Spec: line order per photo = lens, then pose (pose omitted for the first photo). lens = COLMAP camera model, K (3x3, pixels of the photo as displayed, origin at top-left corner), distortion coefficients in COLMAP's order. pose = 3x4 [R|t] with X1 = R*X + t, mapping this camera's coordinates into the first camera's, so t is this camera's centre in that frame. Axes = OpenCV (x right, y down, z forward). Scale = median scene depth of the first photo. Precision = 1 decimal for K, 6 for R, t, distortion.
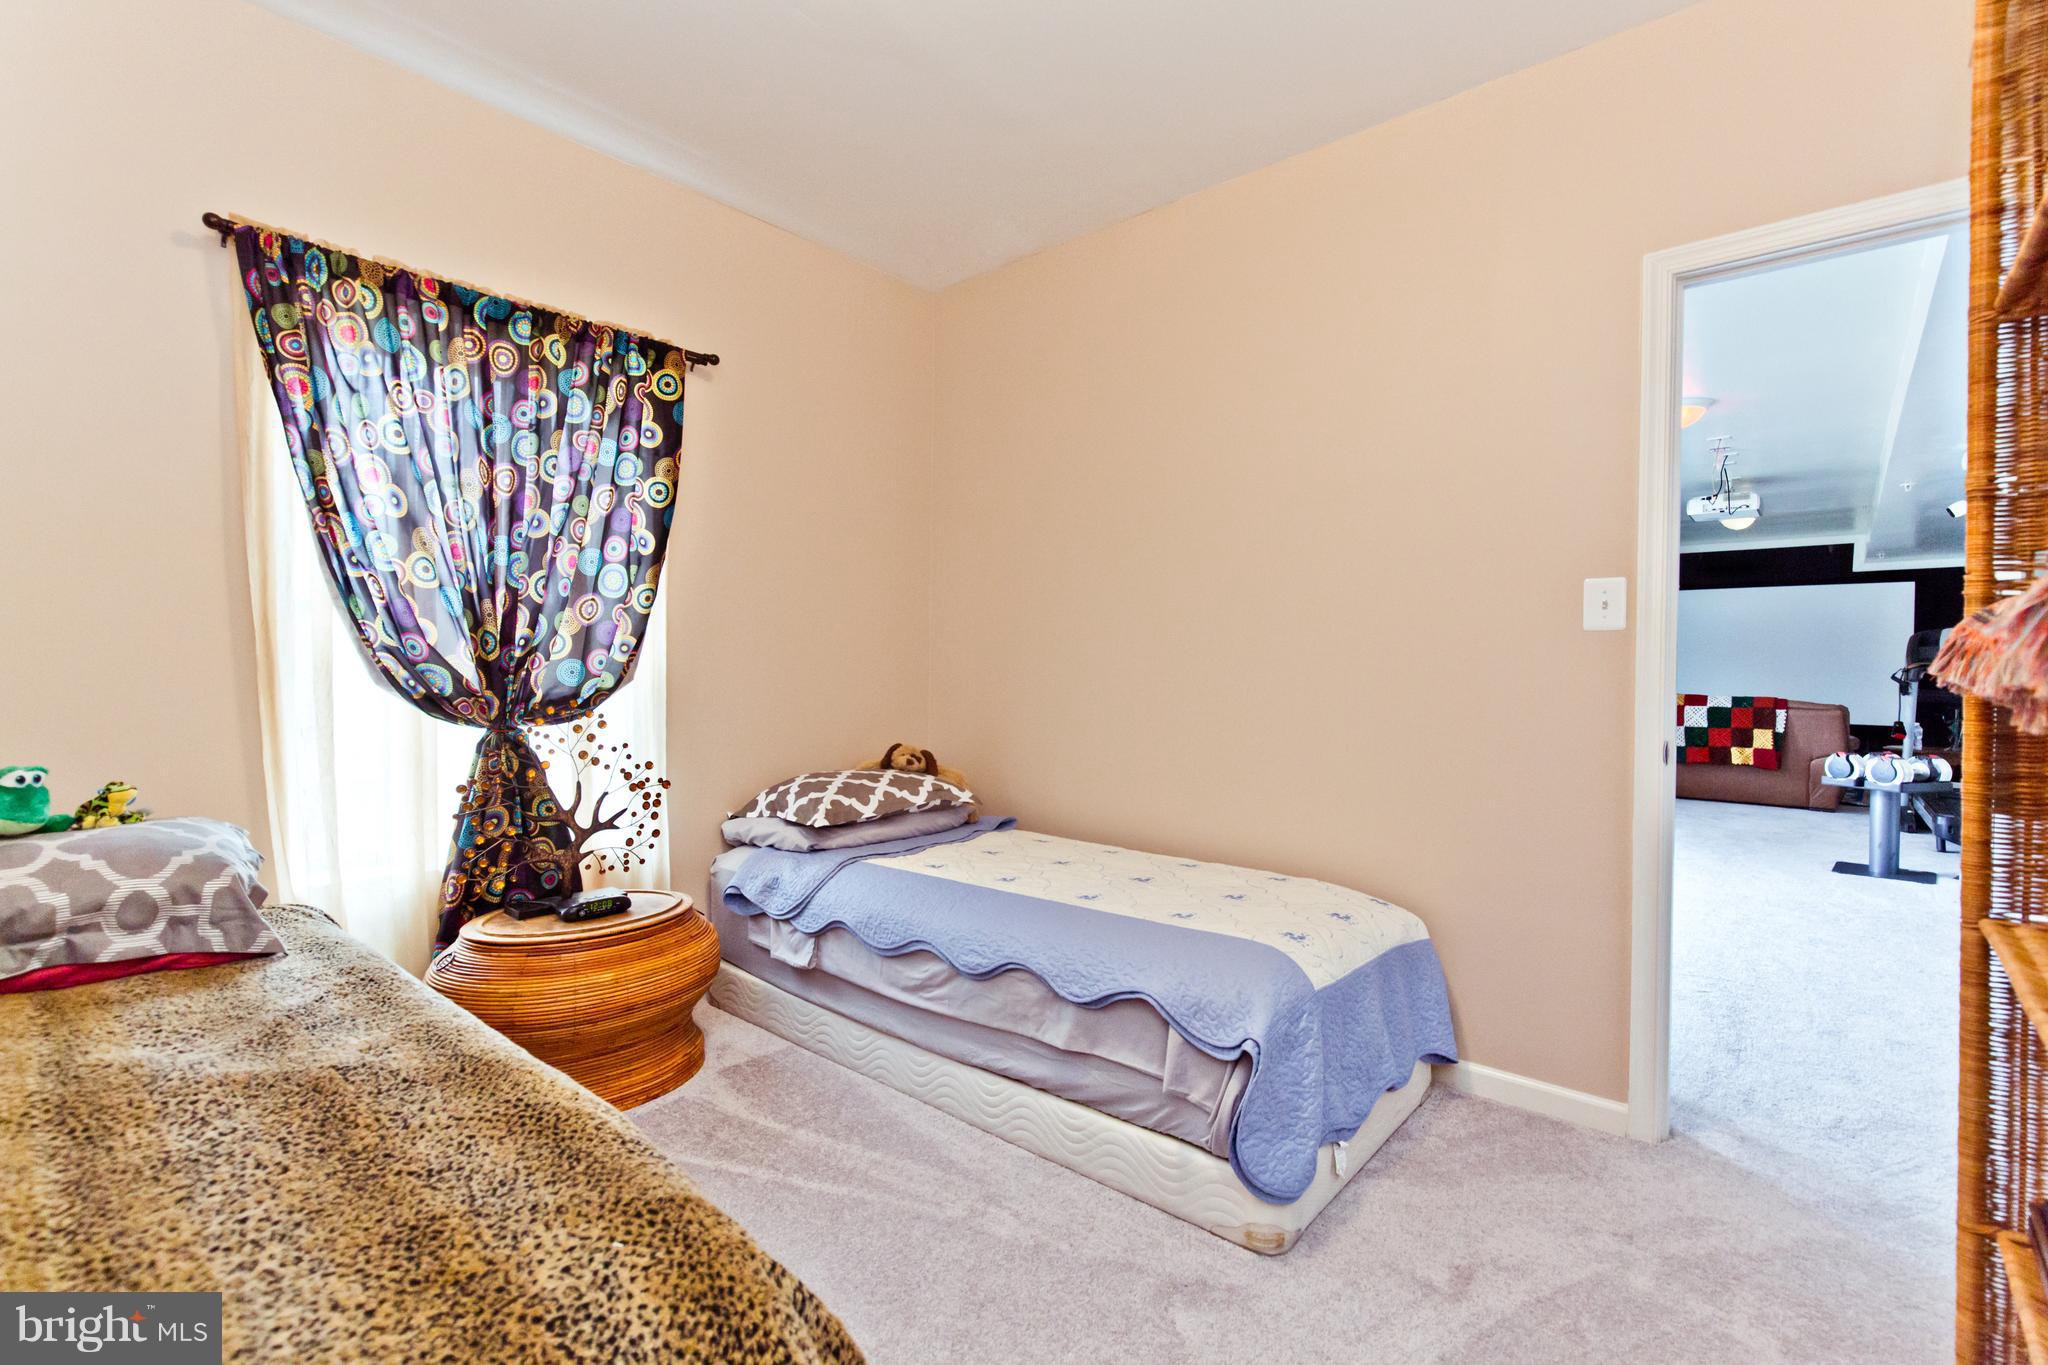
lens RADIAL K [[916.4, 0, 1024.0], [0, 916.4, 682.5], [0, 0, 1]] dist [-0.000434, -0.000479]
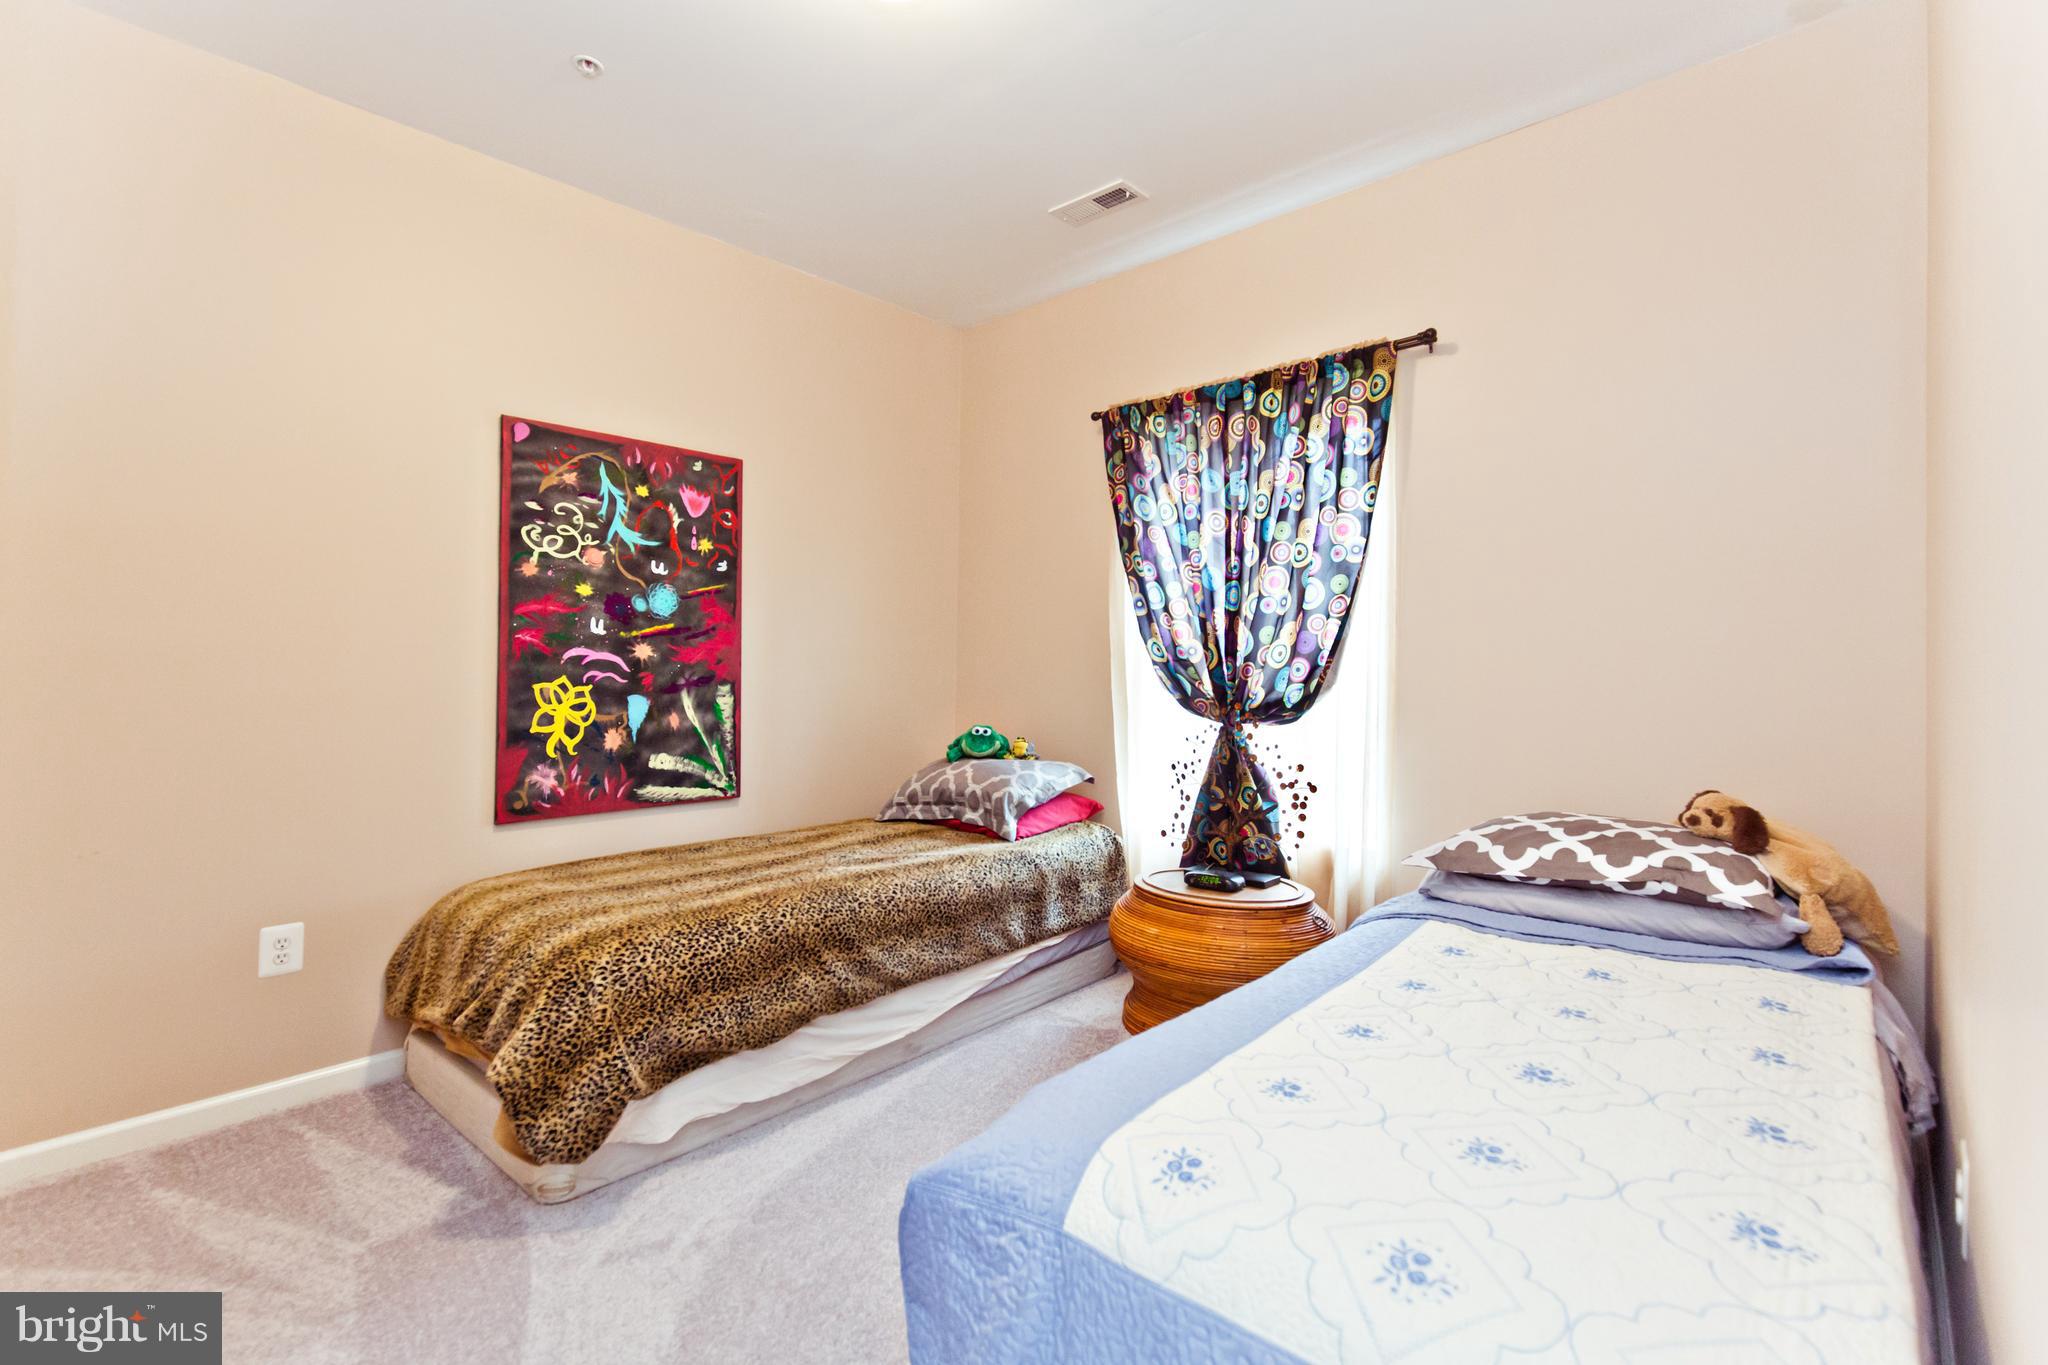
lens RADIAL K [[926.9, 0, 1028.8], [0, 926.9, 646.1], [0, 0, 1]] dist [-0.000083, -0.000101]
pose [[-0.003345, -0.038704, -0.999245, 0.703759], [-0.007276, 0.999225, -0.038678, -0.005409], [0.999968, 0.007141, -0.003624, 0.751236]]
